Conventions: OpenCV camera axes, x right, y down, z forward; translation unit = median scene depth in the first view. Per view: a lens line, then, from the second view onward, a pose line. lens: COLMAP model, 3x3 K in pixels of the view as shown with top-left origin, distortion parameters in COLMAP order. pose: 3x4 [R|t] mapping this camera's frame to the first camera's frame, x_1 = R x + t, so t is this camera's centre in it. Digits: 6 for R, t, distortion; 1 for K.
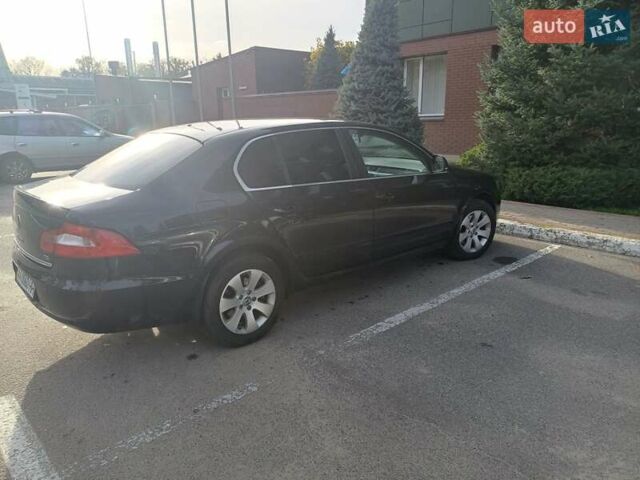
lens RADIAL K [[476.7, 0, 320.0], [0, 476.7, 240.0], [0, 0, 1]] dist [0.061177, -0.062569]
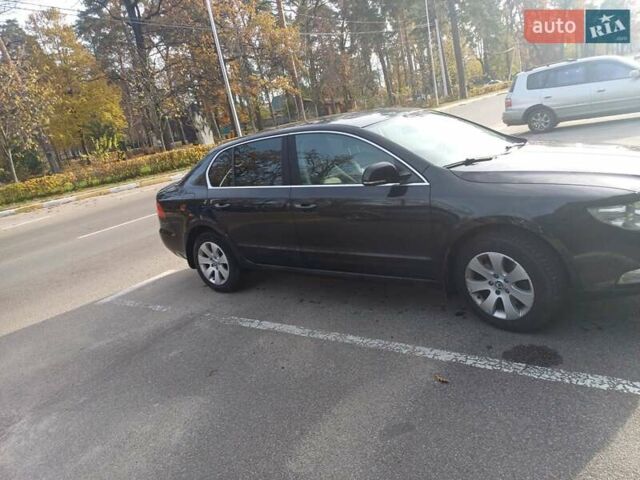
lens RADIAL K [[476.7, 0, 320.0], [0, 476.7, 240.0], [0, 0, 1]] dist [0.061177, -0.062569]
pose [[0.188474, 0.230821, -0.954568, 1.045940], [-0.076272, 0.972492, 0.220096, -0.233150], [0.979112, 0.031325, 0.200894, 0.829776]]
